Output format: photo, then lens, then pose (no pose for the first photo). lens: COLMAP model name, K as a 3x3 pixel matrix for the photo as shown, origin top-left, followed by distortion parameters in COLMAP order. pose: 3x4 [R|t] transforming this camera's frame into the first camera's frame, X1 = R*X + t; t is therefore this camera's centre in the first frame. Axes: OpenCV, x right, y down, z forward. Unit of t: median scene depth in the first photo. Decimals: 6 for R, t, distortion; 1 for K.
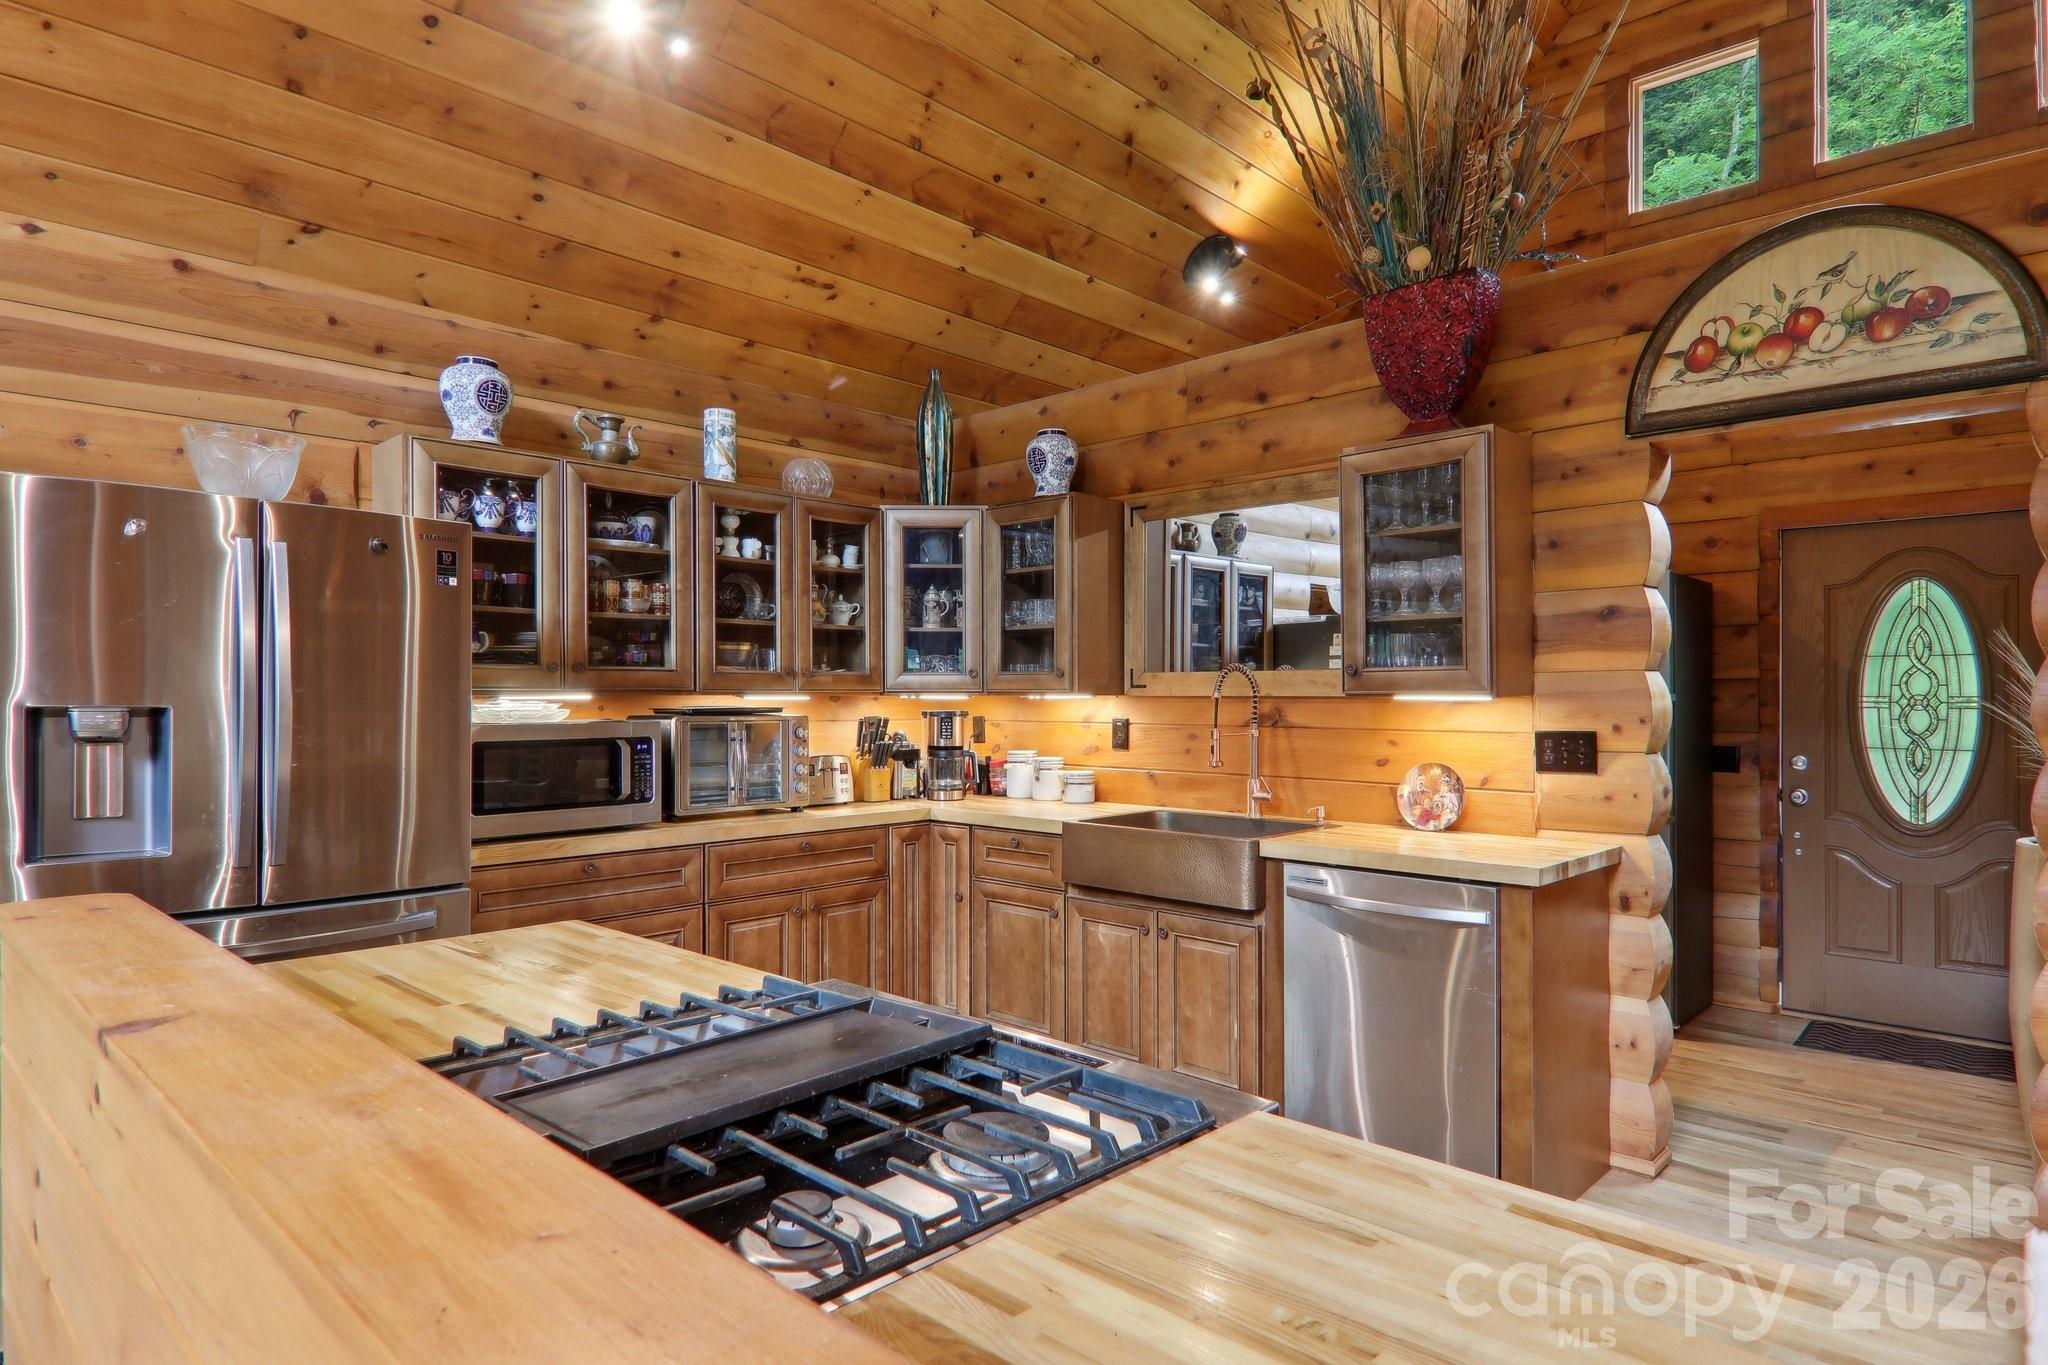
lens RADIAL K [[1147.3, 0, 1032.7], [0, 1147.3, 696.2], [0, 0, 1]] dist [0.017921, -0.025722]
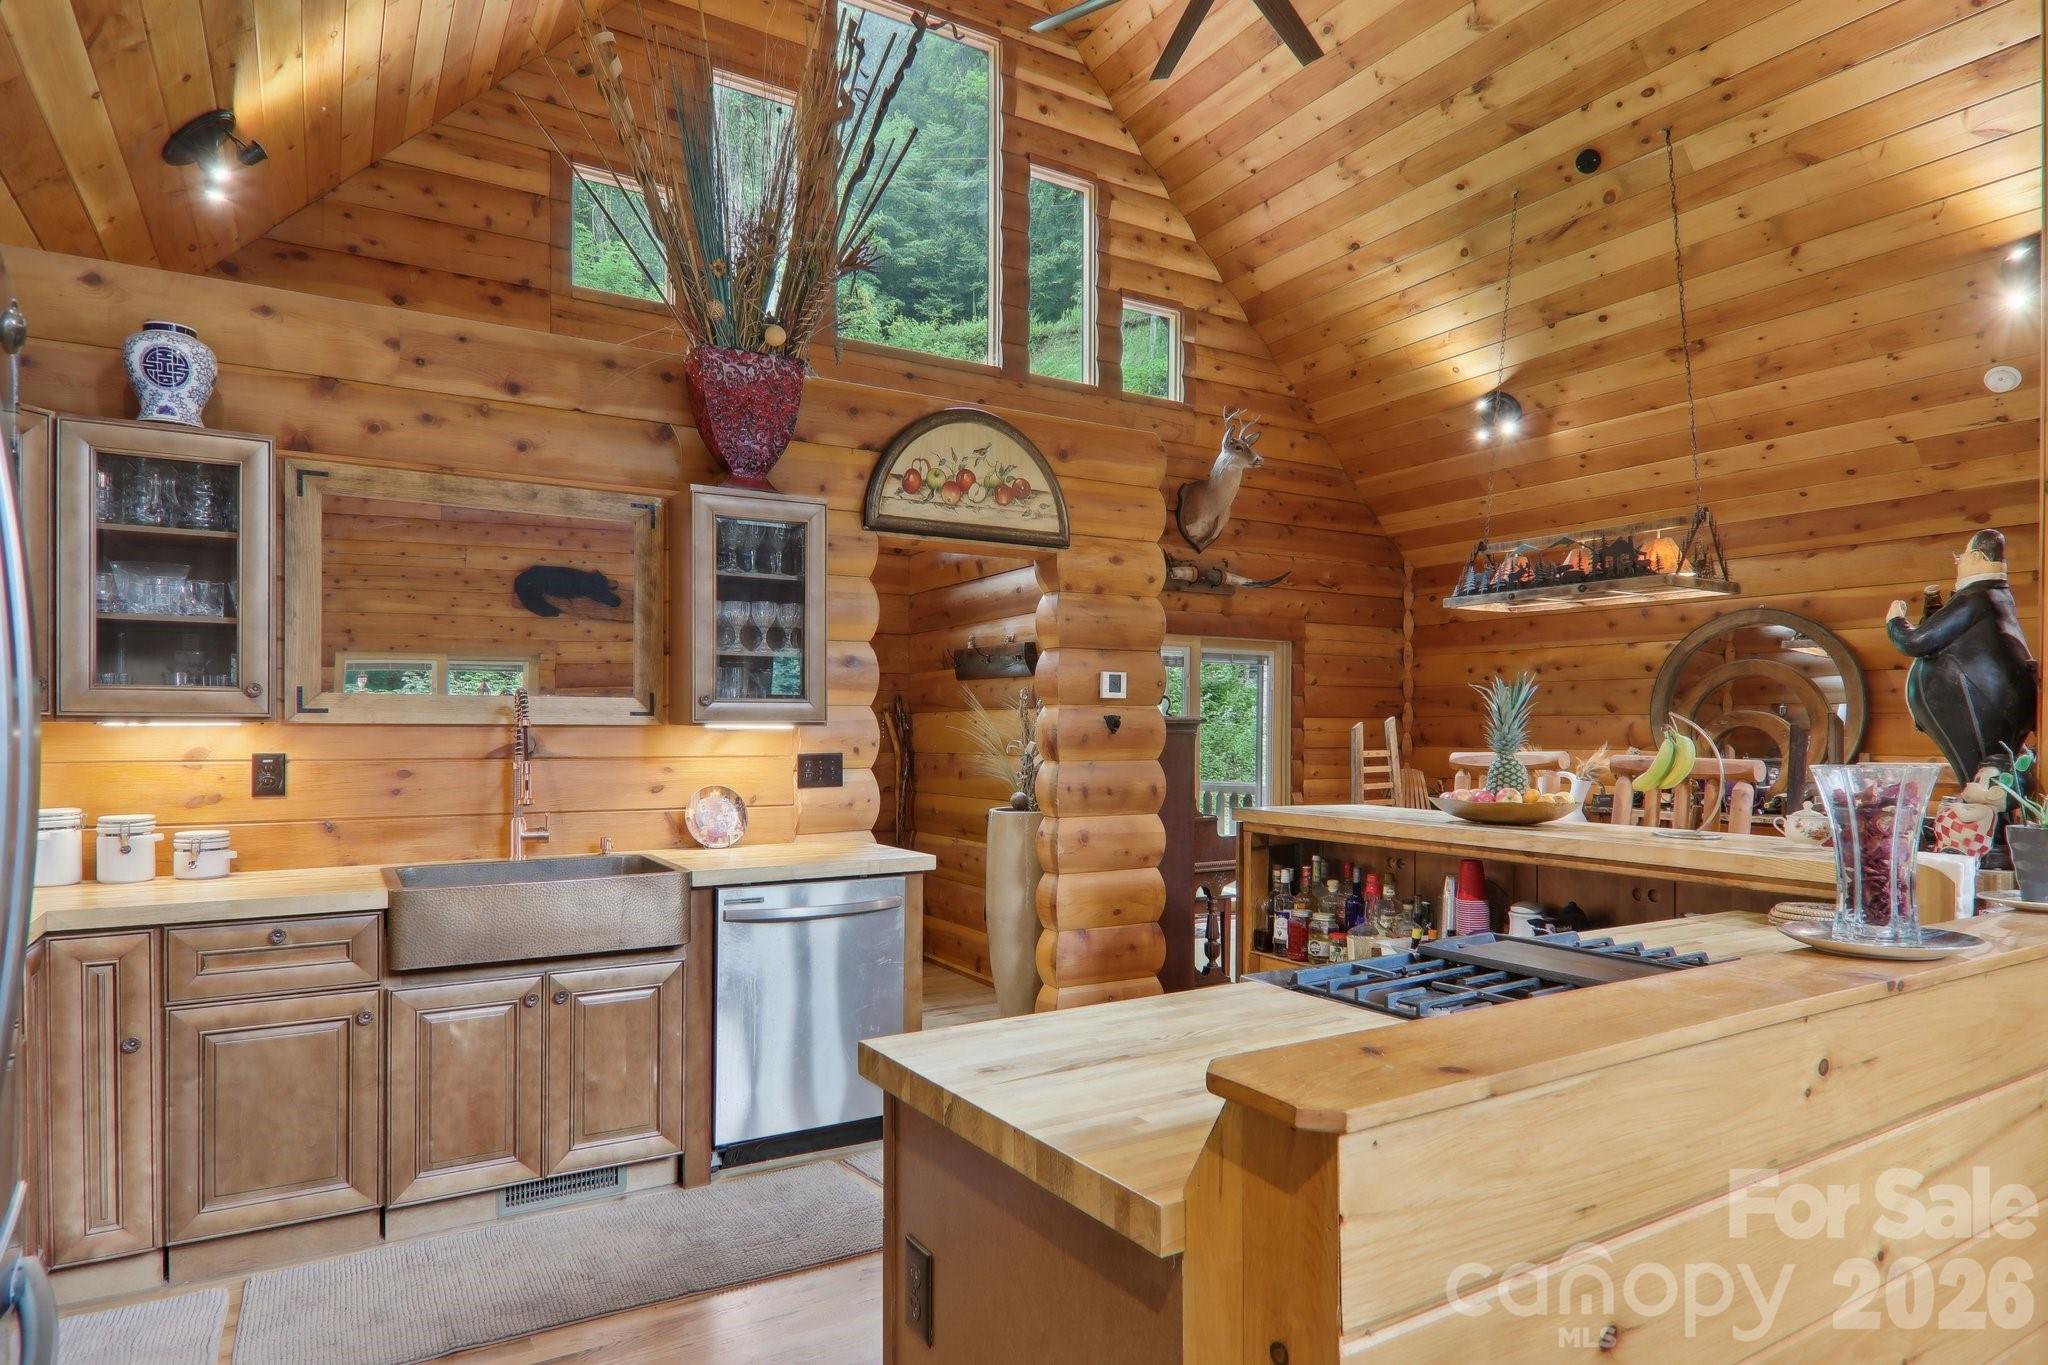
lens RADIAL K [[1147.3, 0, 998.1], [0, 1147.3, 736.1], [0, 0, 1]] dist [0.017921, -0.025722]
pose [[0.277460, -0.008345, 0.960701, -0.561552], [-0.005437, 0.999933, 0.010256, -0.002214], [-0.960722, -0.008069, 0.277396, 0.392128]]
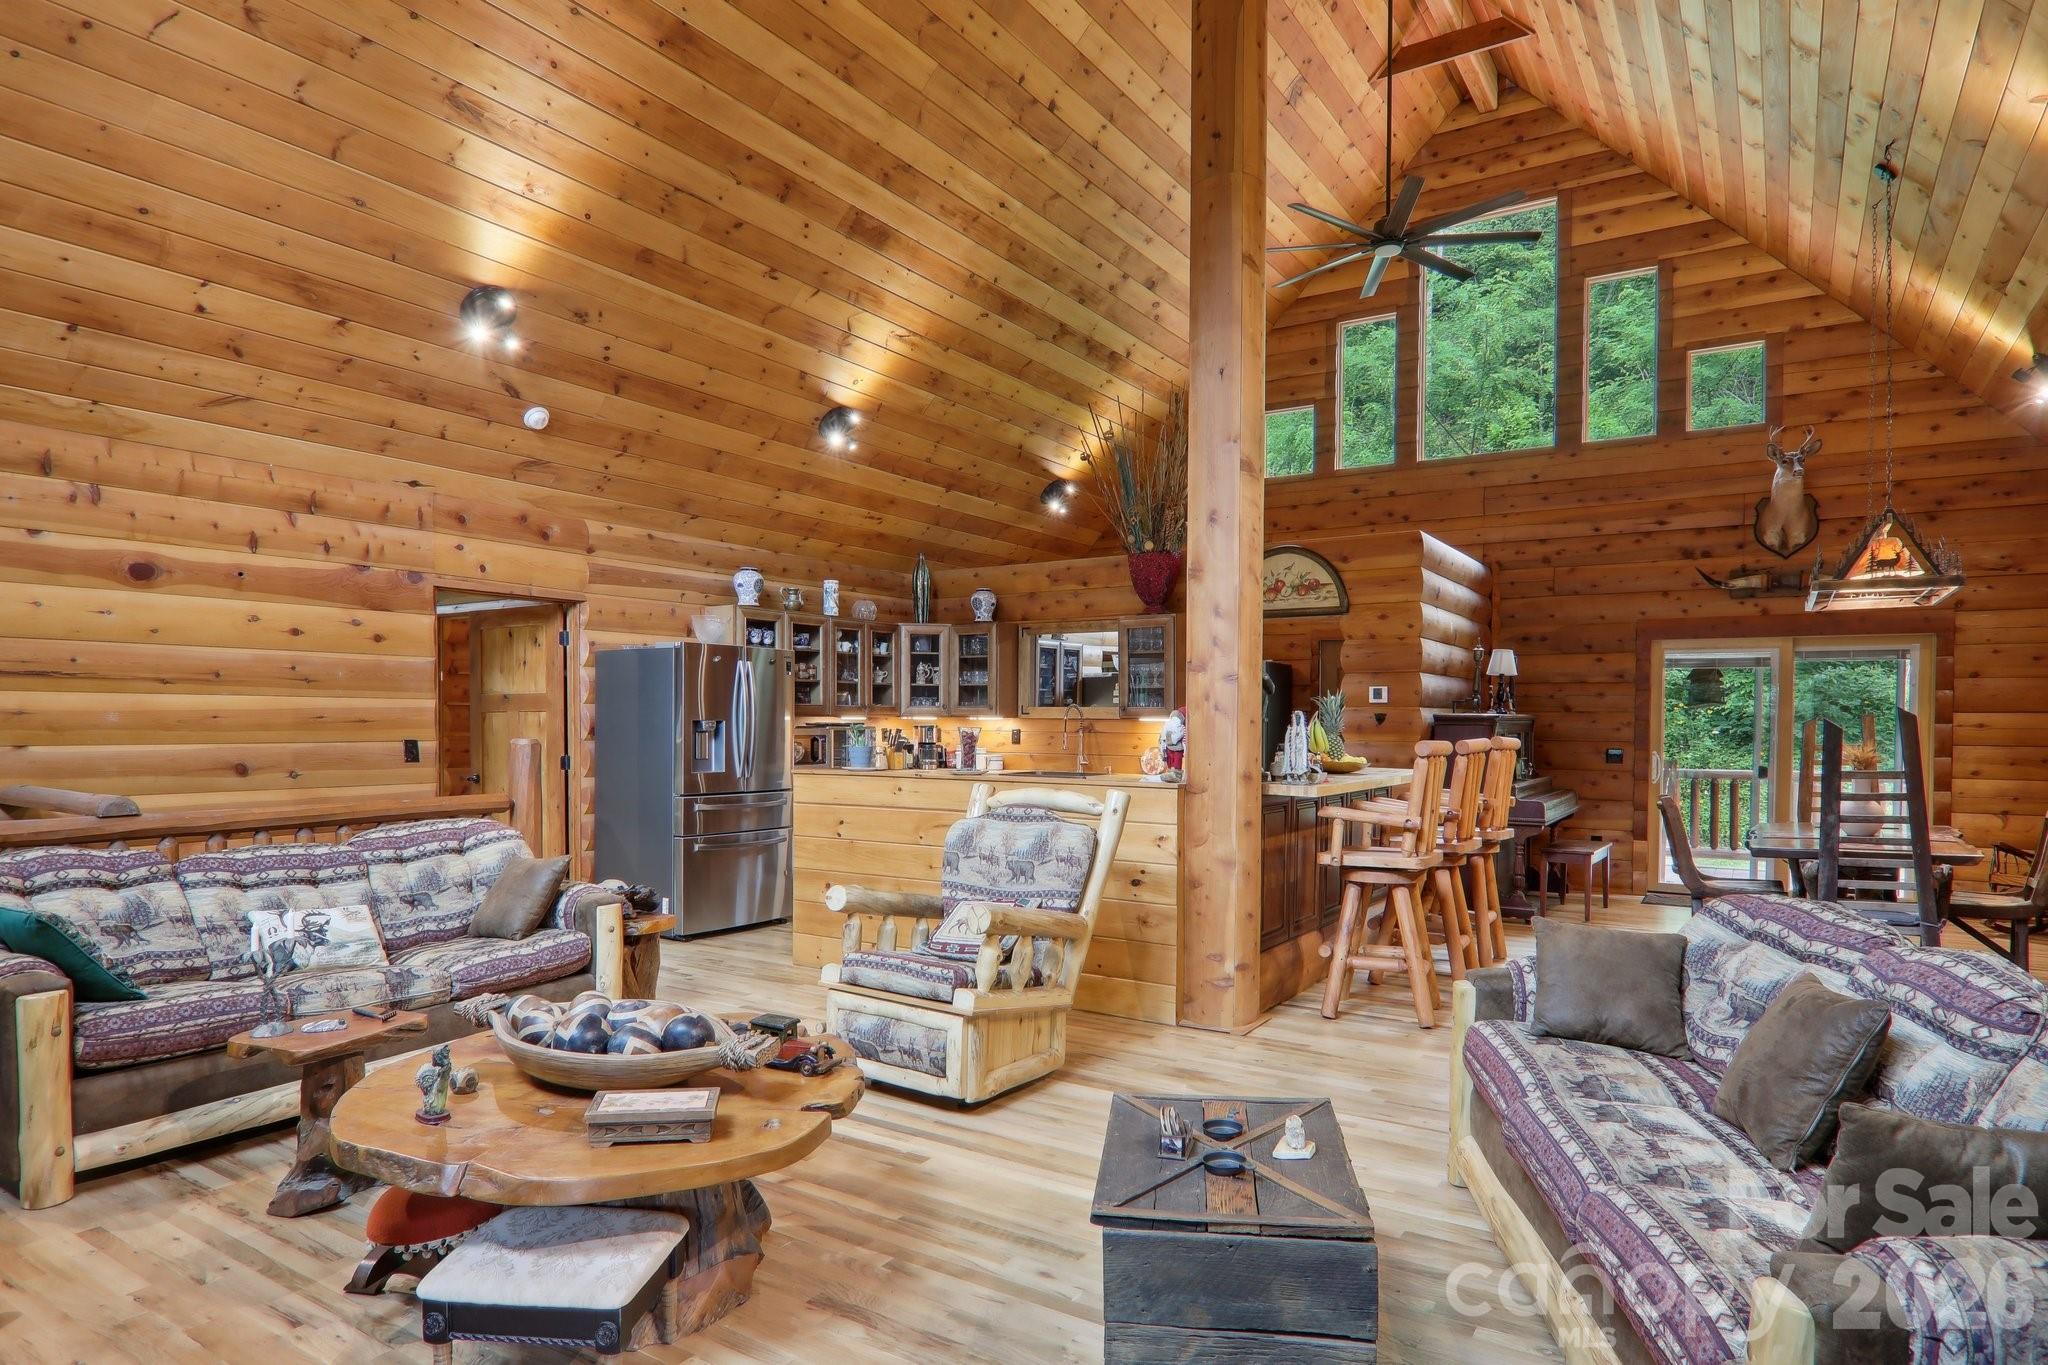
lens RADIAL K [[1147.3, 0, 1040.4], [0, 1147.3, 742.8], [0, 0, 1]] dist [0.017921, -0.025722]
pose [[0.981674, 0.000258, 0.190566, -0.313365], [-0.004737, 0.999723, 0.023050, -0.003369], [-0.190508, -0.023530, 0.981404, -1.192307]]
